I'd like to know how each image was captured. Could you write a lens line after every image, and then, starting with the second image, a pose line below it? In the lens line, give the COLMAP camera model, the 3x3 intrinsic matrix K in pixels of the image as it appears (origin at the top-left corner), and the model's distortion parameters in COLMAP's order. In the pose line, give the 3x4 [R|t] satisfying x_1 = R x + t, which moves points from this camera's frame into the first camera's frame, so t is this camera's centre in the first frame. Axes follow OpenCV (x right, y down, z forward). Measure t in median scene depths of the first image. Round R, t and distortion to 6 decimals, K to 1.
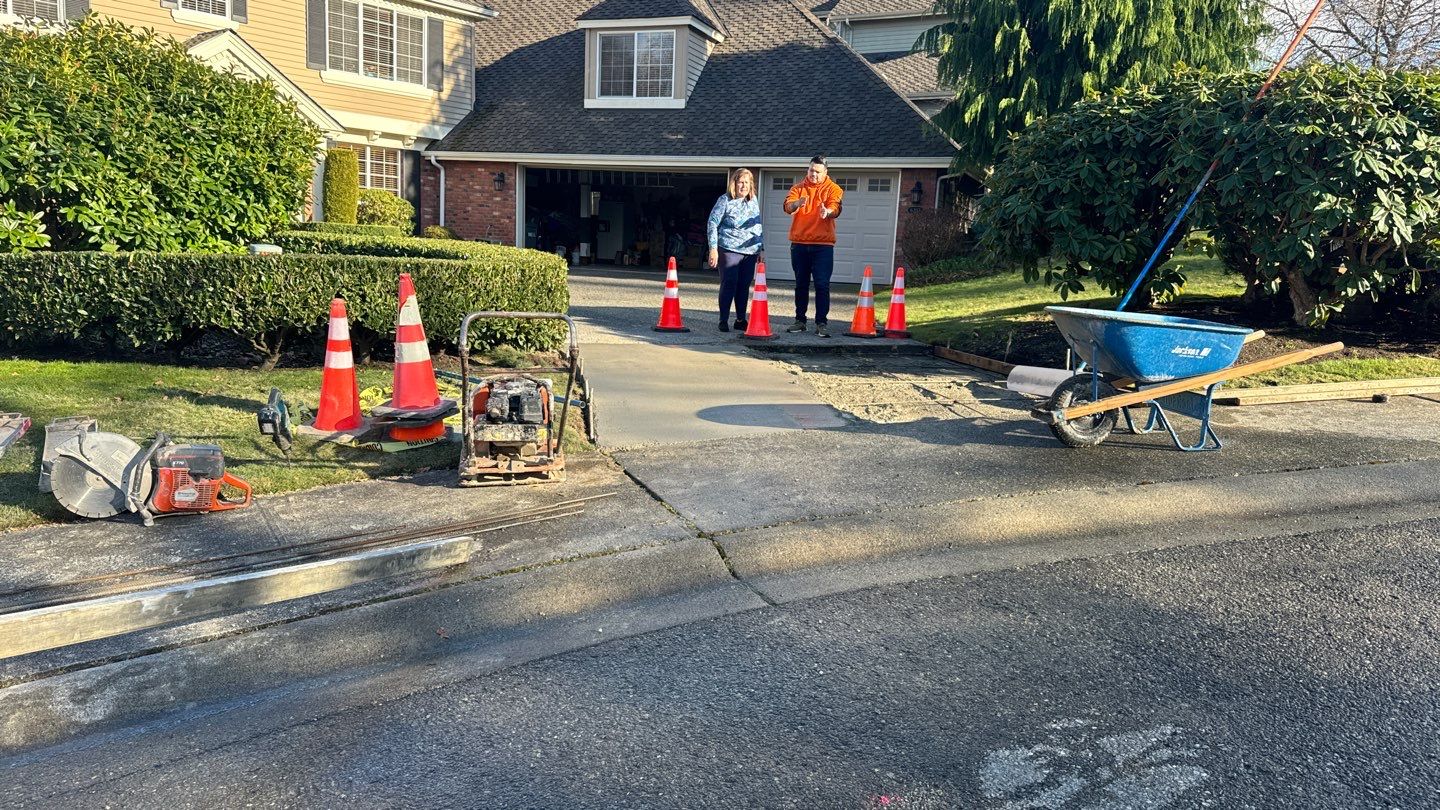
lens RADIAL K [[1077.4, 0, 714.2], [0, 1077.4, 399.6], [0, 0, 1]] dist [0.094176, -0.009827]
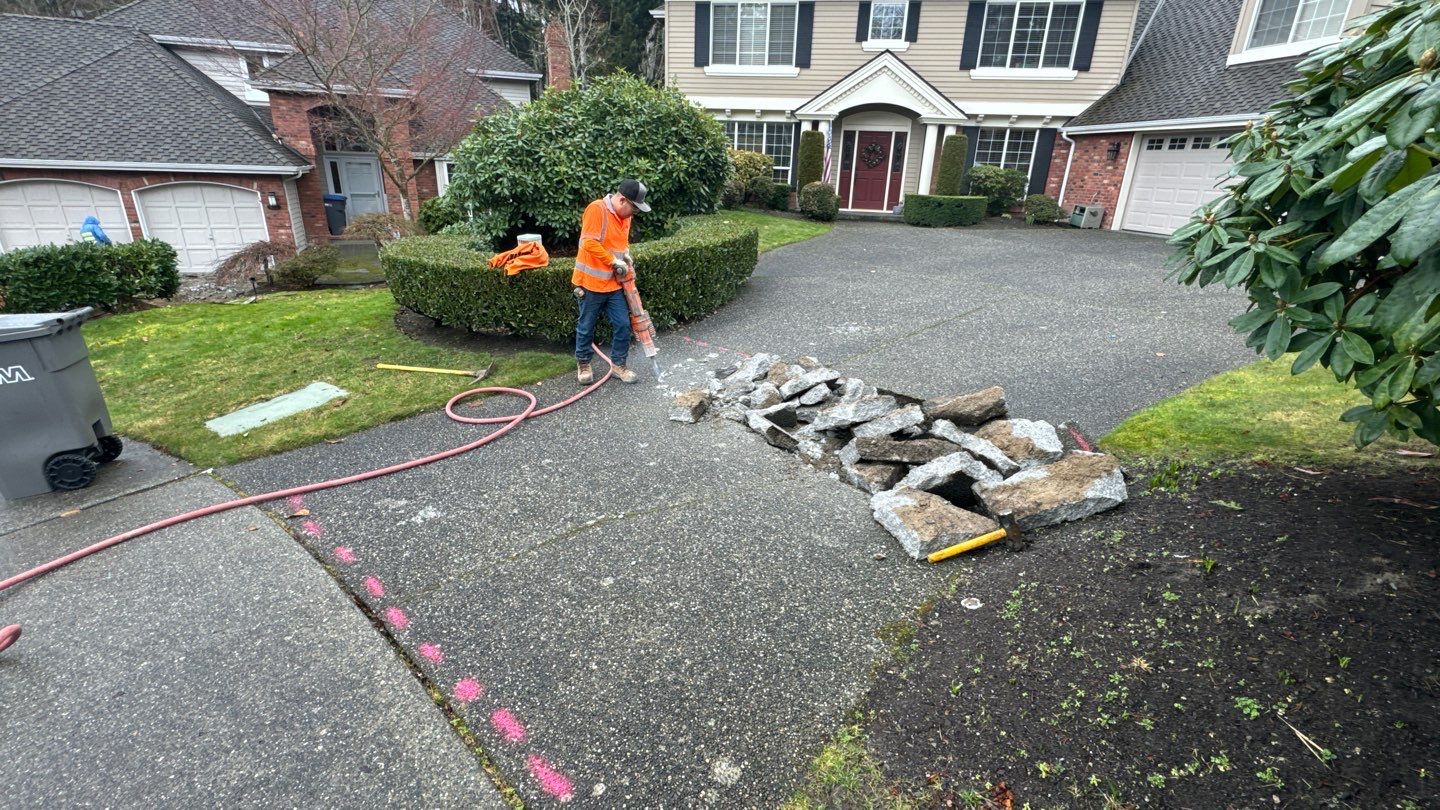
lens RADIAL K [[633.8, 0, 718.4], [0, 633.8, 406.3], [0, 0, 1]] dist [-0.001264, 0.001010]
pose [[0.537647, 0.269150, -0.799058, 0.173486], [-0.114393, 0.962205, 0.247134, -0.068597], [0.835374, -0.041464, 0.548116, 0.320042]]
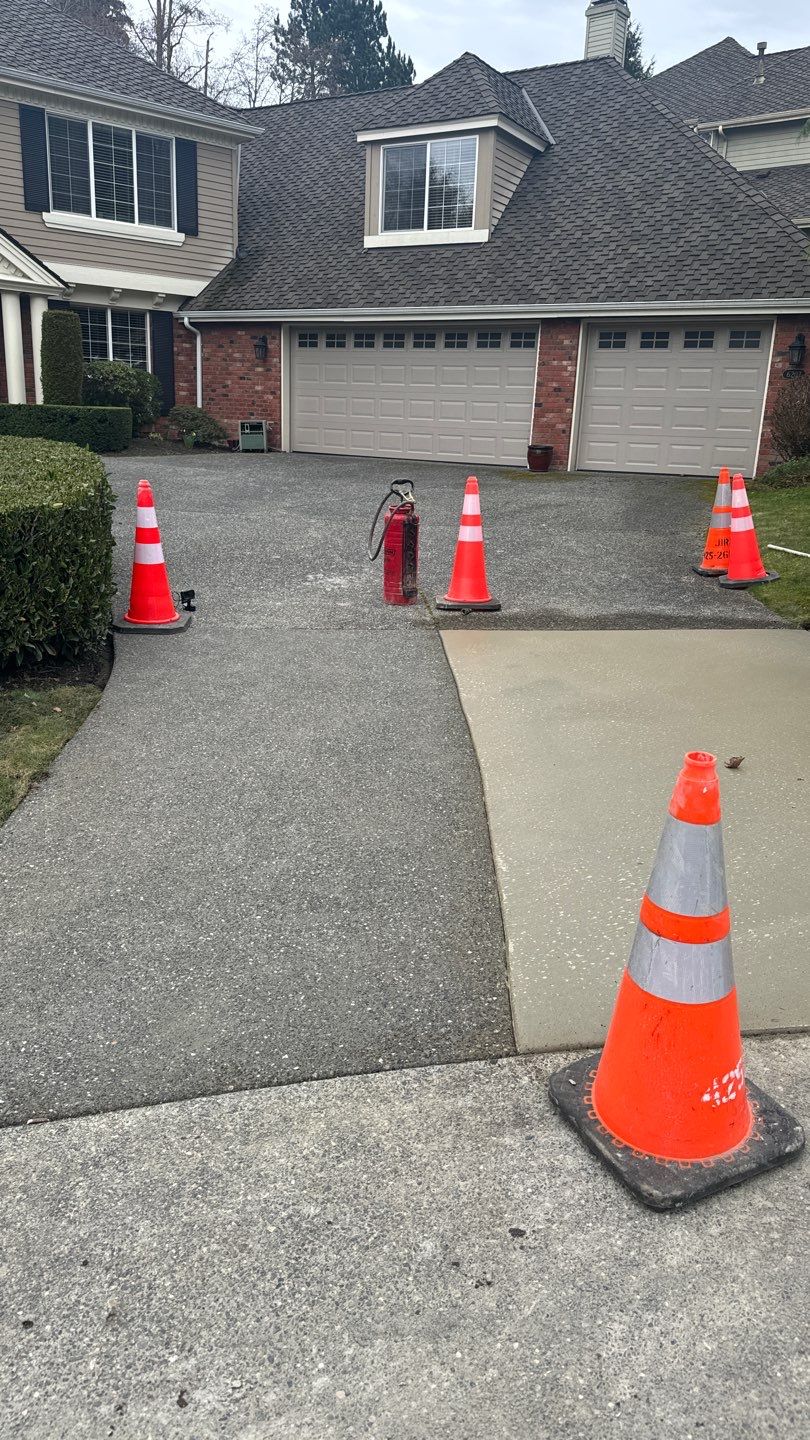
lens RADIAL K [[1029.5, 0, 394.9], [0, 1029.5, 728.2], [0, 0, 1]] dist [0.041008, -0.061023]
pose [[0.986714, 0.036868, -0.158232, 0.036838], [-0.012087, 0.987872, 0.154801, -0.040873], [0.162020, -0.150832, 0.975192, 0.221351]]
